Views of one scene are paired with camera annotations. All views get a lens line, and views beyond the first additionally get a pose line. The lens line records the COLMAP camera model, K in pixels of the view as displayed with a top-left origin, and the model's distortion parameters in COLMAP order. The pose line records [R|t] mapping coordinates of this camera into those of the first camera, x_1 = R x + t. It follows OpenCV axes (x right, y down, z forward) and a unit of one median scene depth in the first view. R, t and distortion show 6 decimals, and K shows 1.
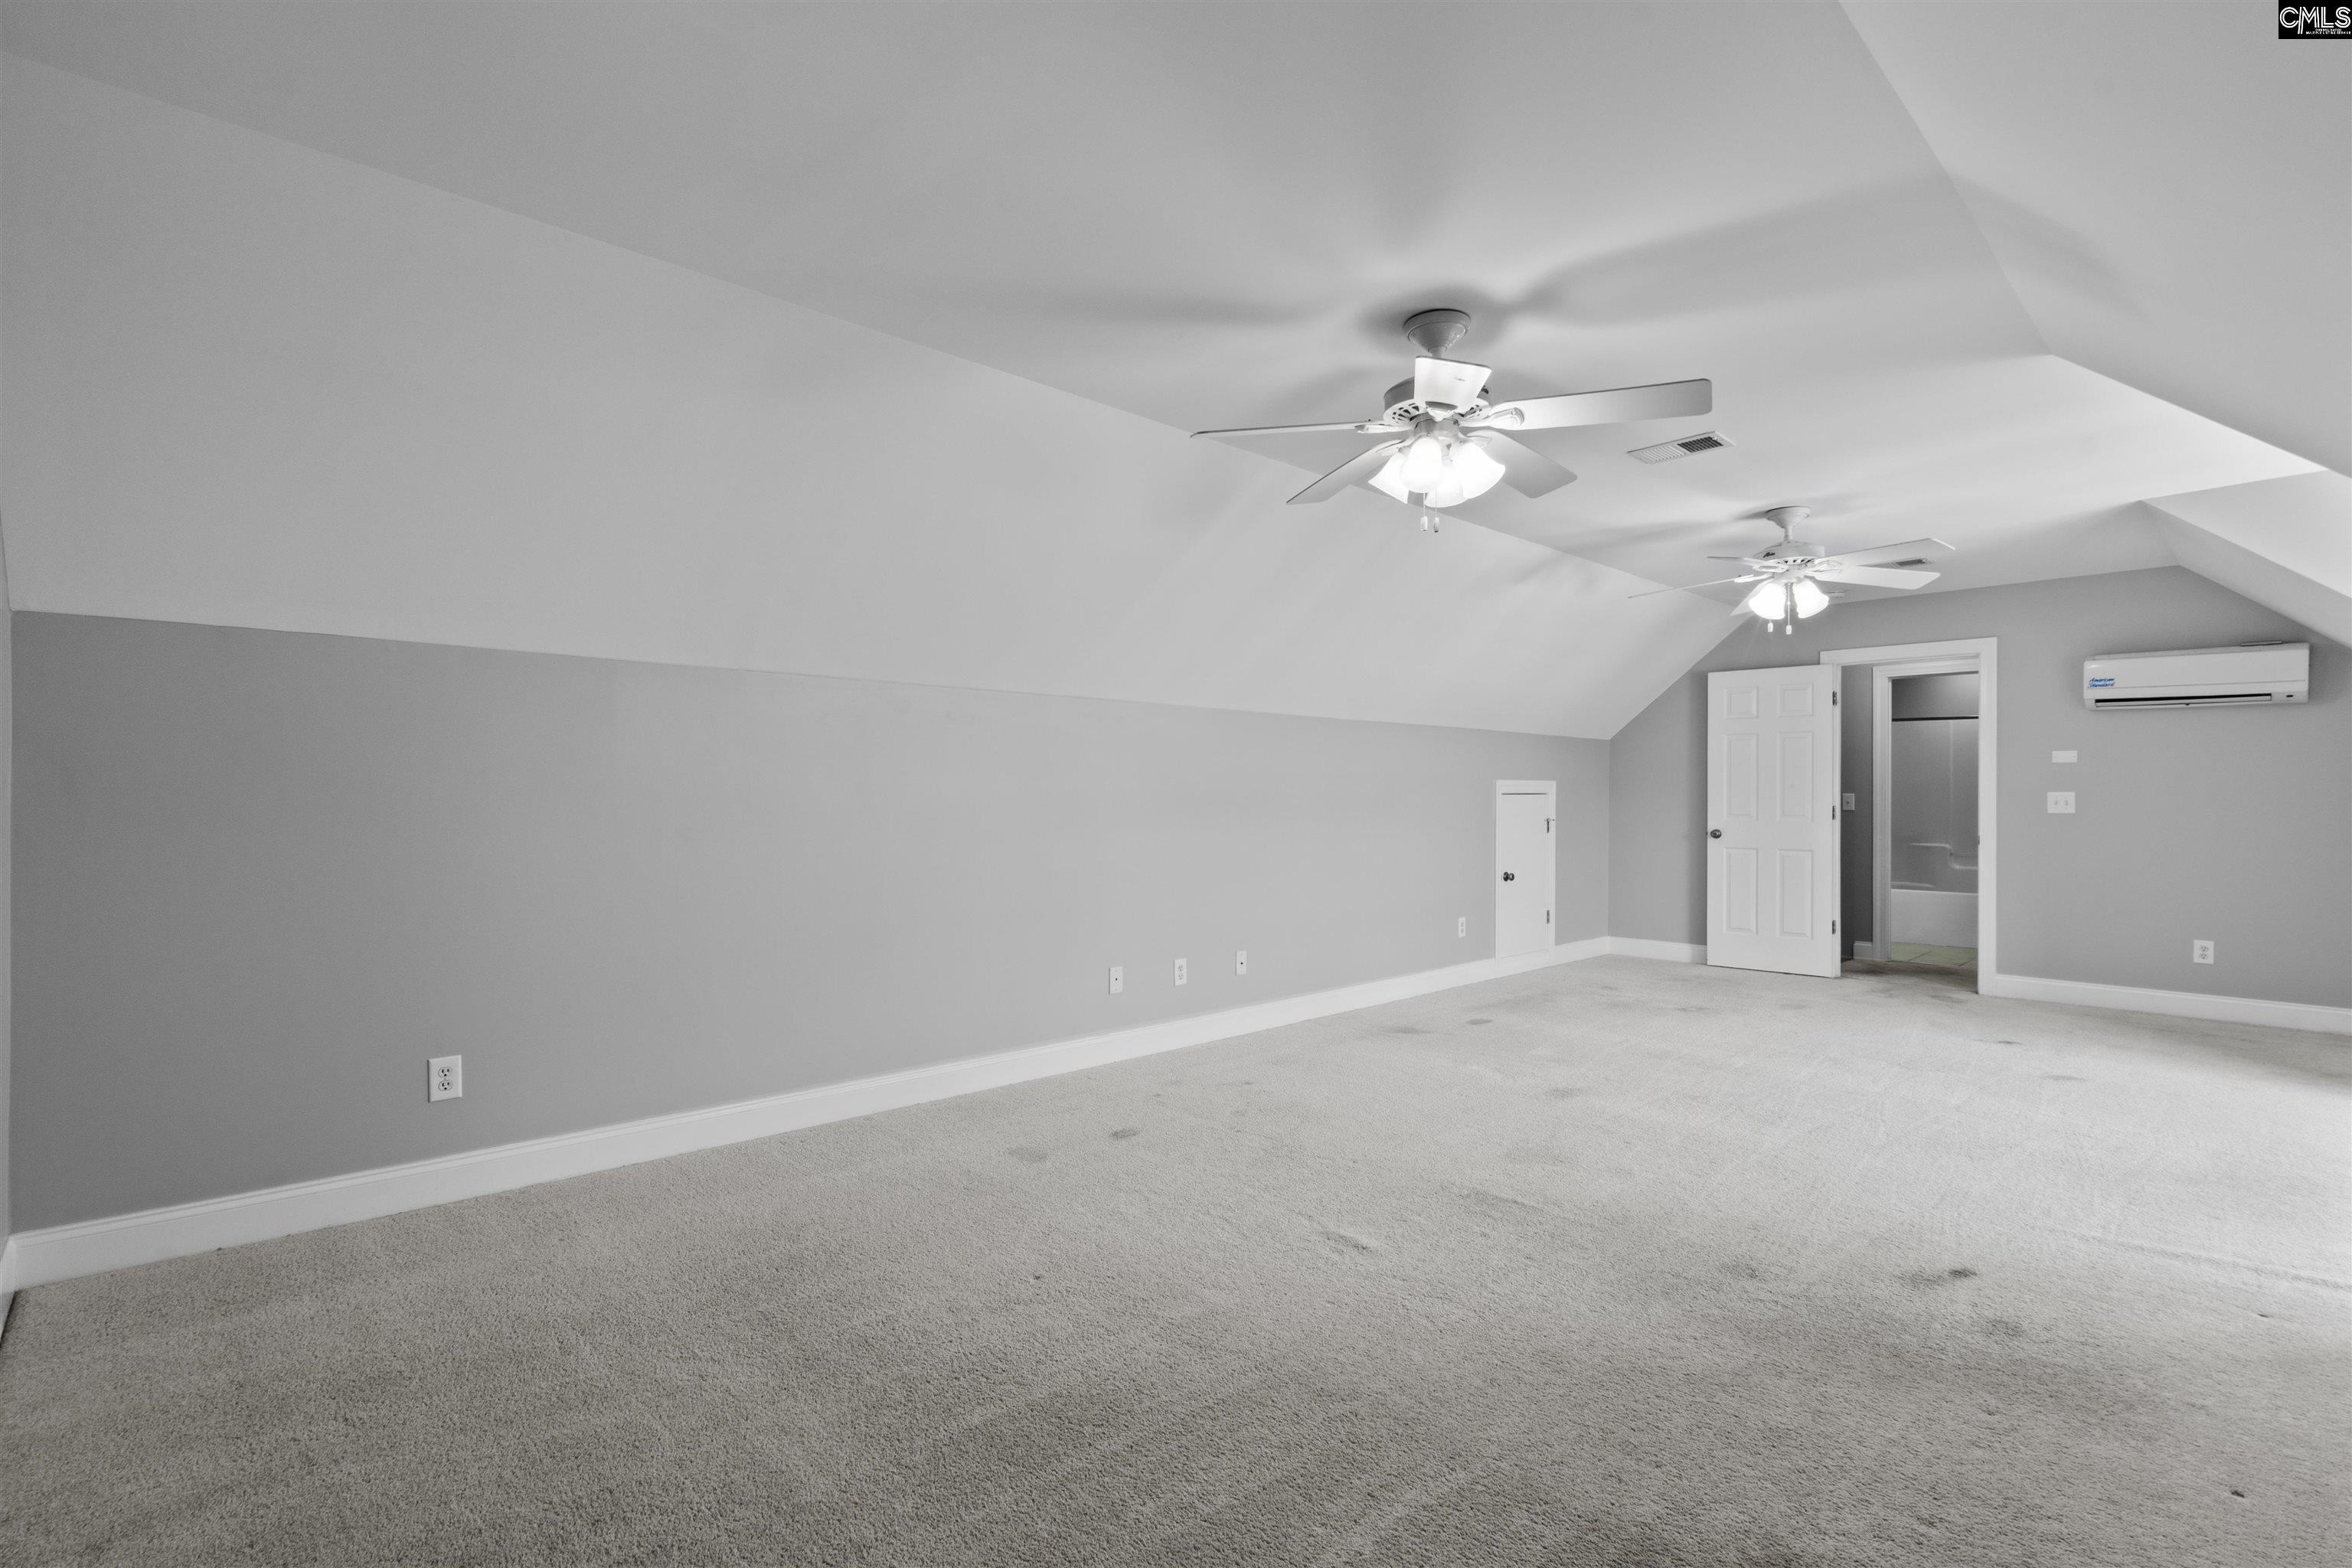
lens RADIAL K [[1104.7, 0, 1168.7], [0, 1104.7, 789.3], [0, 0, 1]] dist [-0.005160, 0.000730]
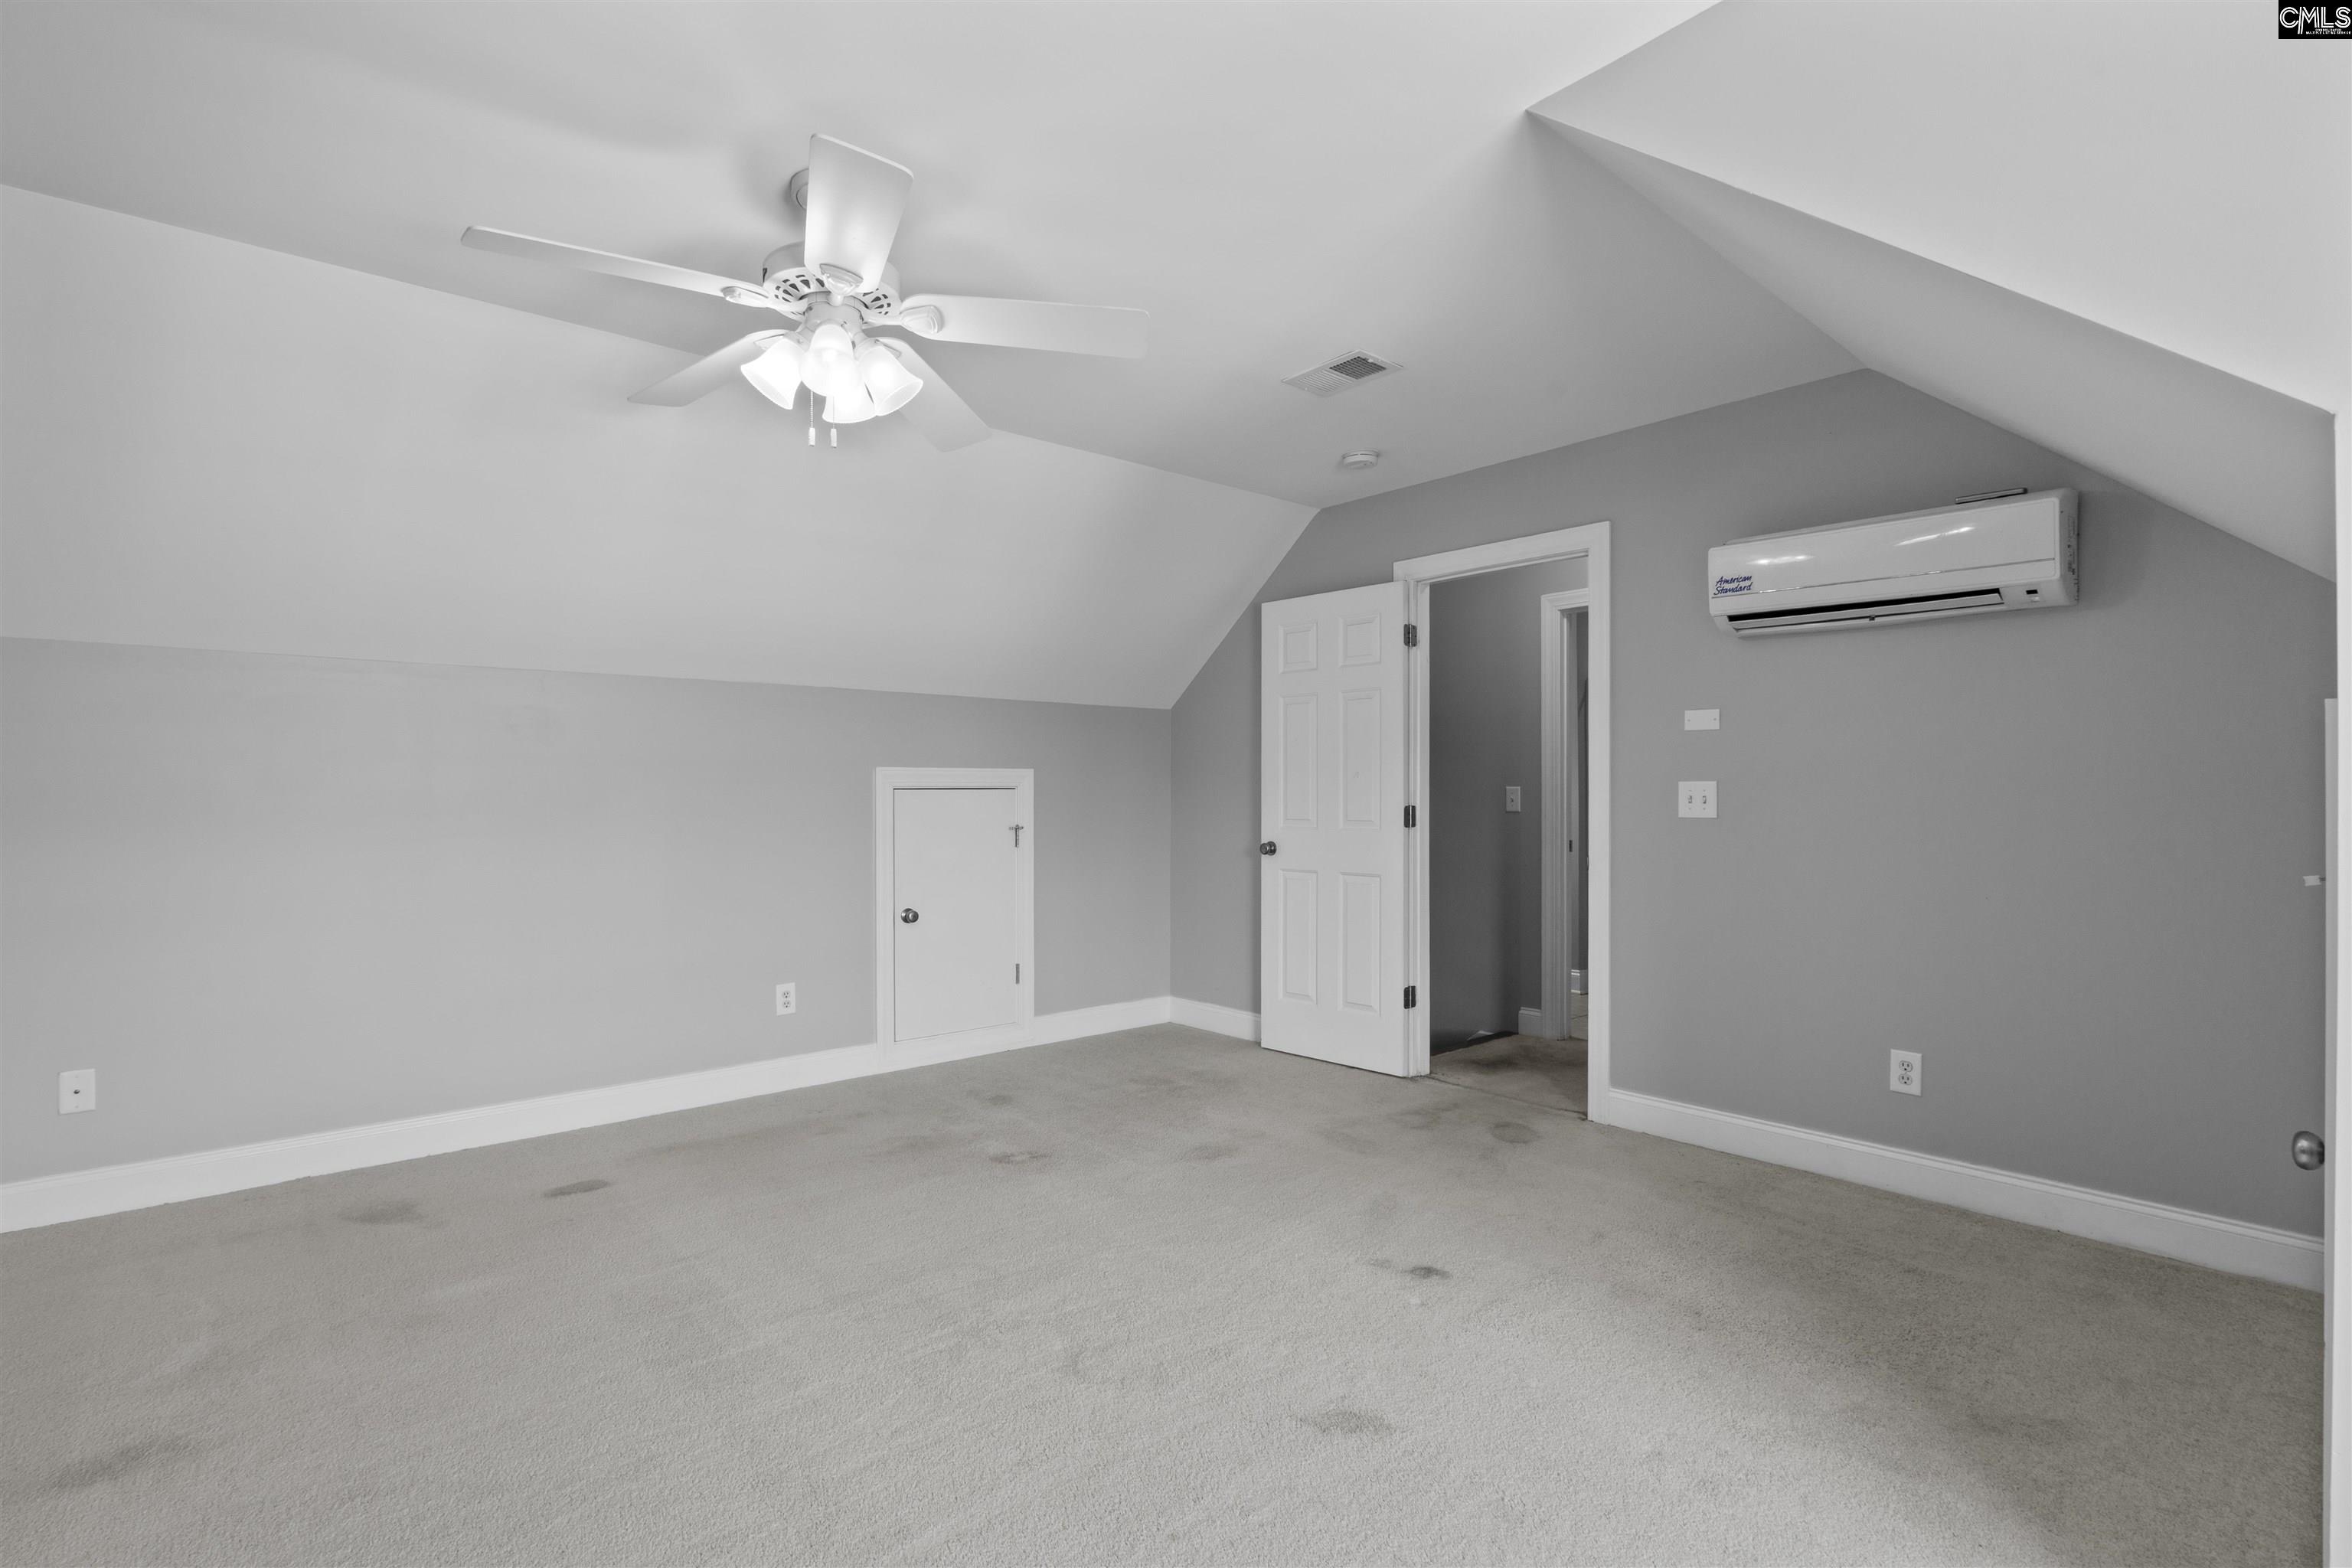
lens RADIAL K [[1104.7, 0, 1181.3], [0, 1104.7, 798.0], [0, 0, 1]] dist [-0.005160, 0.000730]
pose [[0.999044, -0.003092, -0.043614, 0.565871], [0.003492, 0.999953, 0.009084, 0.005049], [0.043584, -0.009227, 0.999007, 0.409500]]
